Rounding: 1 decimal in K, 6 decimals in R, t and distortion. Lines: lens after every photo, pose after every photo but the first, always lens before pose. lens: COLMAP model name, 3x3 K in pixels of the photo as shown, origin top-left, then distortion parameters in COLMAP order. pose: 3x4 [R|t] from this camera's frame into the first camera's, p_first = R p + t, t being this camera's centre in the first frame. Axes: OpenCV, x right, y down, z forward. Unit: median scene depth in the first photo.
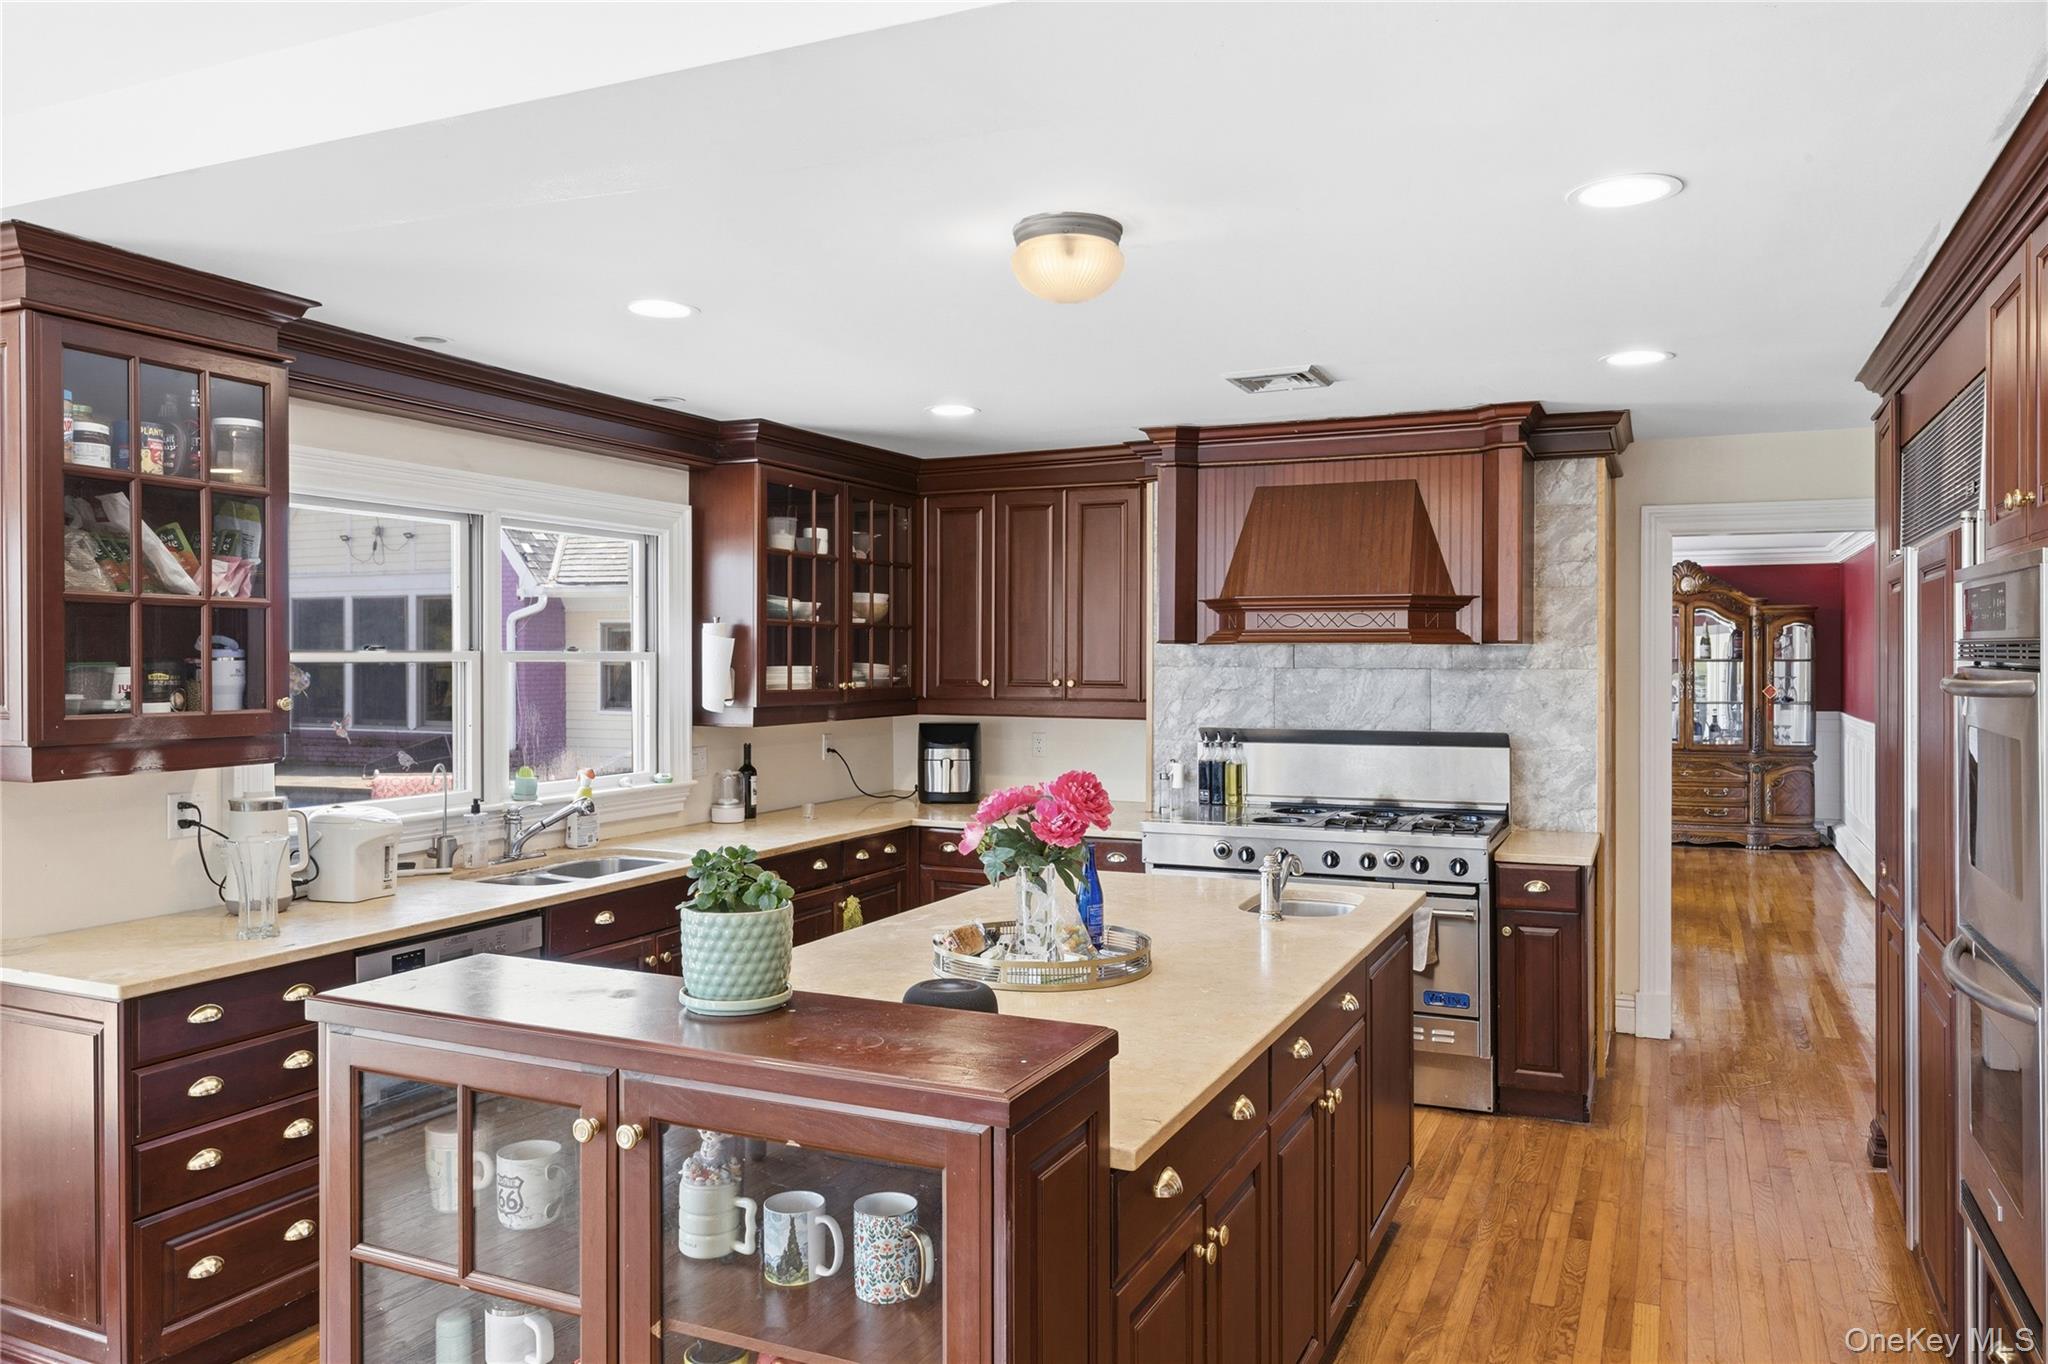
lens RADIAL K [[1471.2, 0, 1024.6], [0, 1471.2, 678.1], [0, 0, 1]] dist [0.013417, 0.000969]
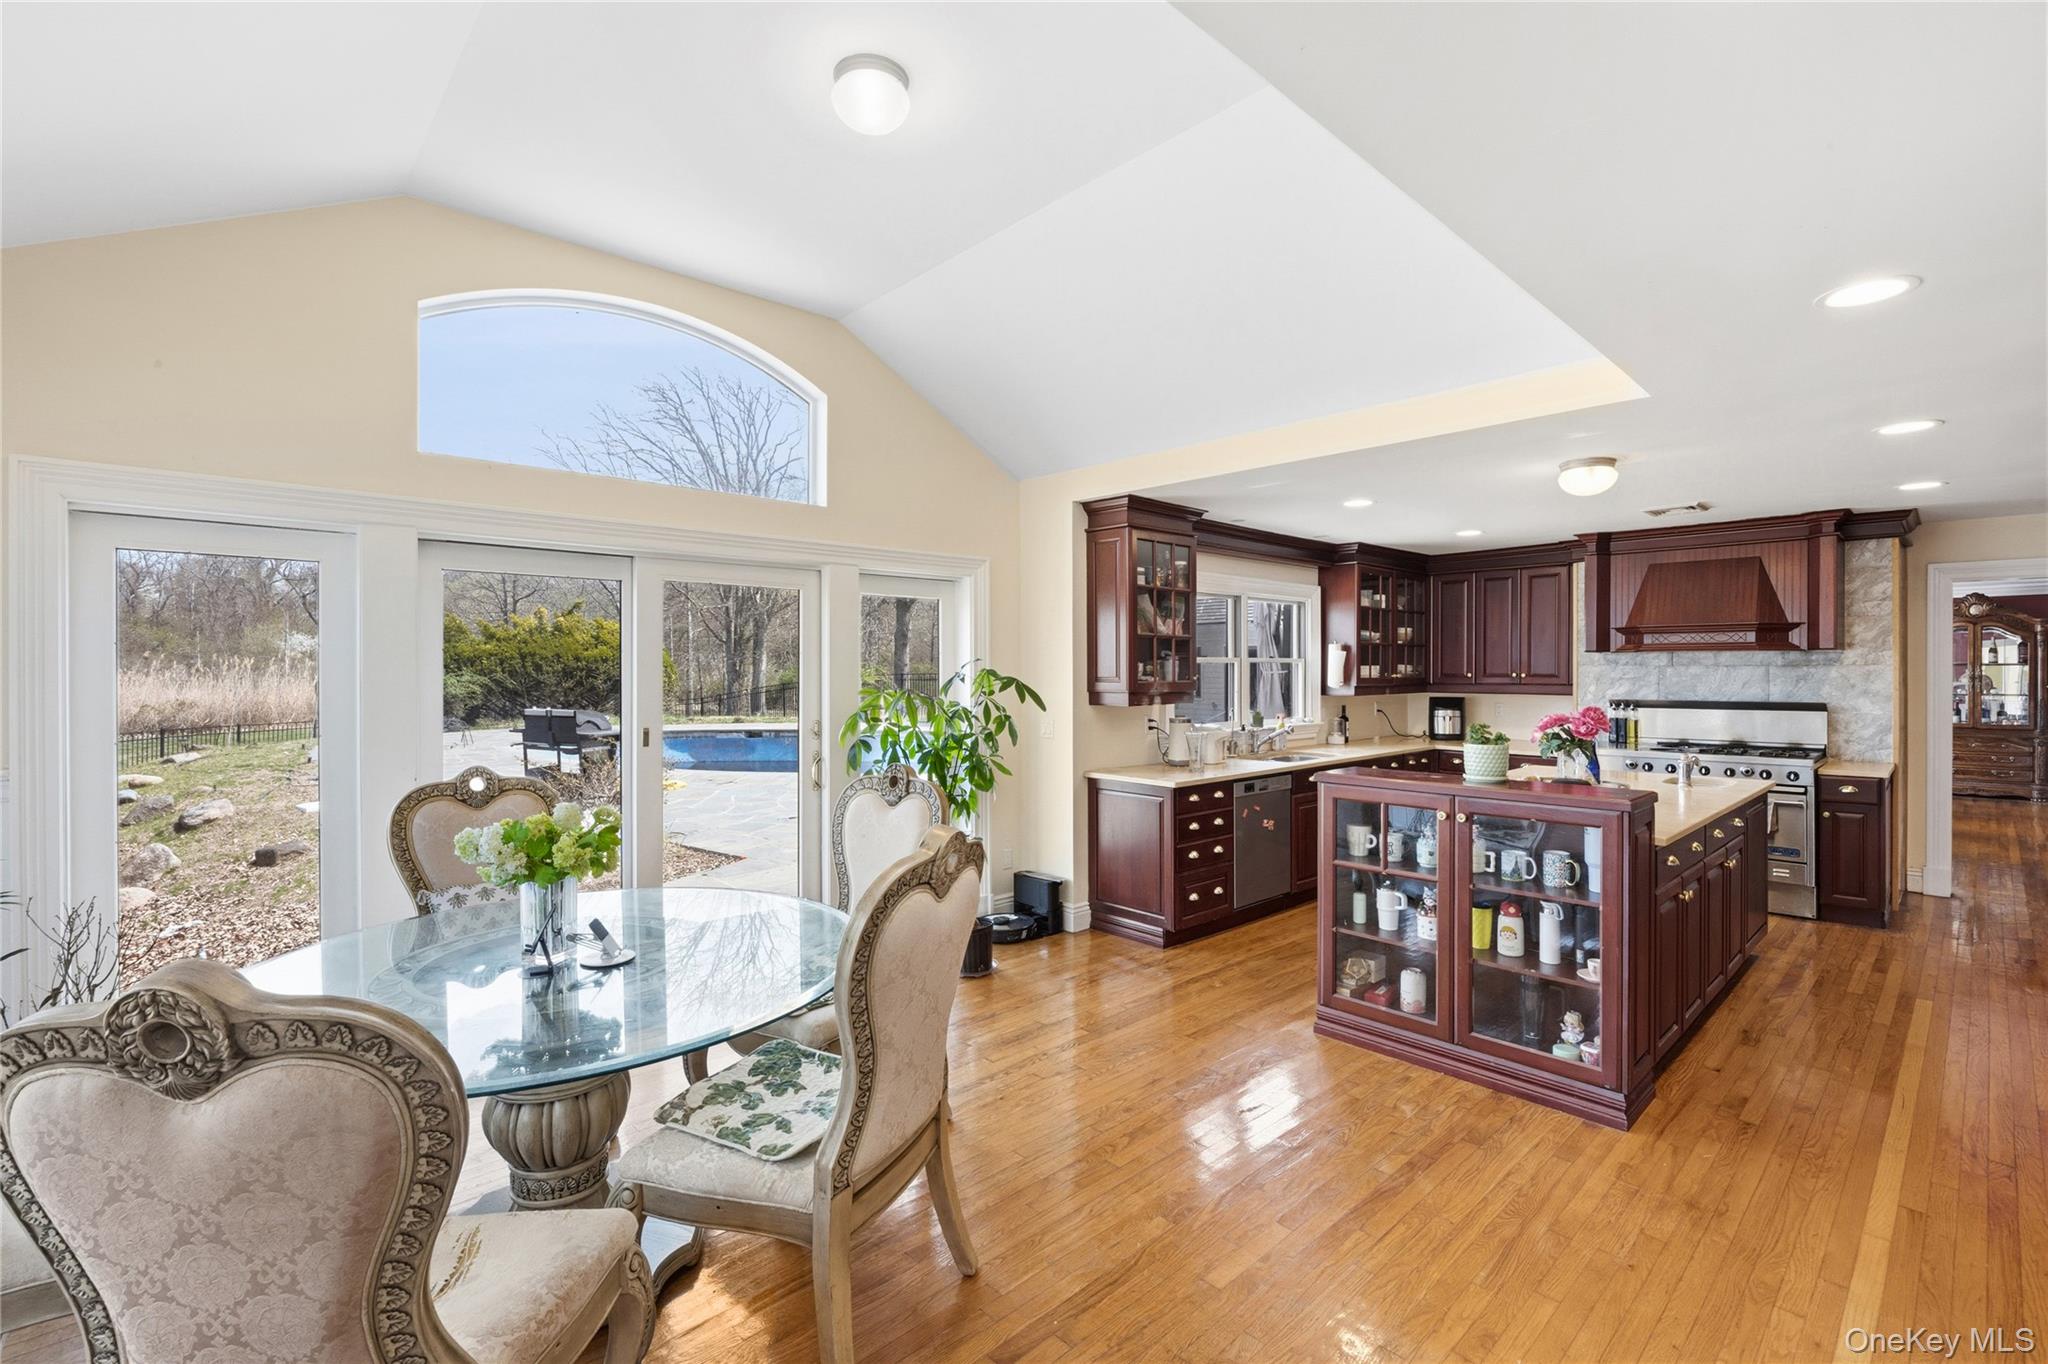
lens RADIAL K [[913.5, 0, 1031.1], [0, 913.5, 678.7], [0, 0, 1]] dist [-0.002838, -0.000115]
pose [[0.925599, 0.001374, -0.378504, -0.117957], [-0.002678, 0.999992, -0.002918, 0.014417], [0.378497, 0.003714, 0.925595, -0.307859]]
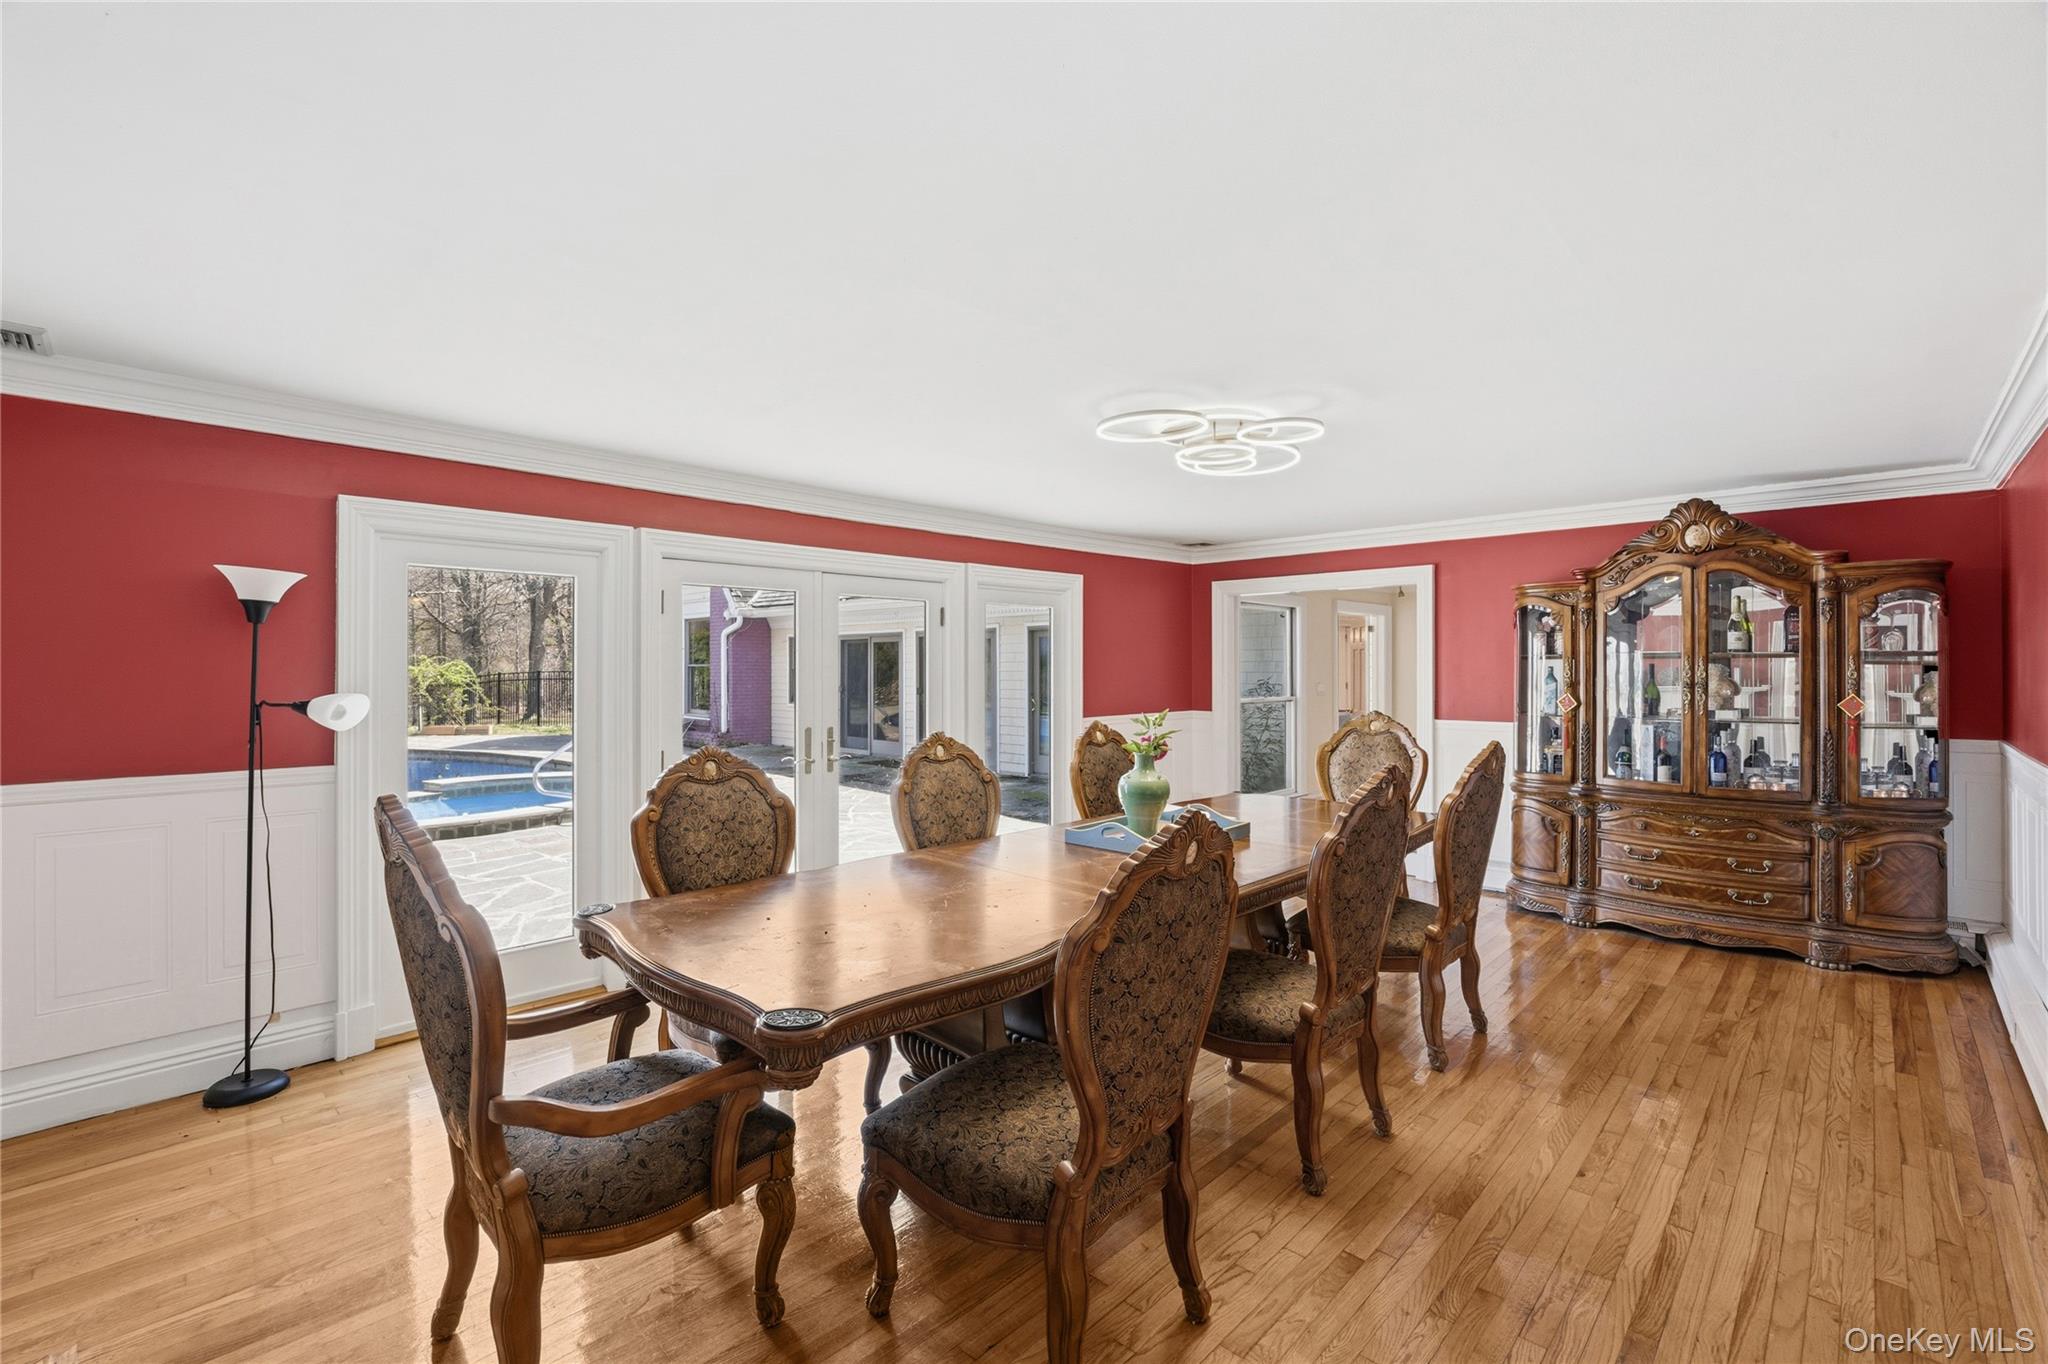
lens RADIAL K [[913.5, 0, 1013.7], [0, 913.5, 674.2], [0, 0, 1]] dist [-0.002838, -0.000115]
pose [[0.948165, 0.005575, -0.317730, 0.659776], [-0.009021, 0.999915, -0.009378, 0.005346], [0.317650, 0.011759, 0.948135, 1.191874]]
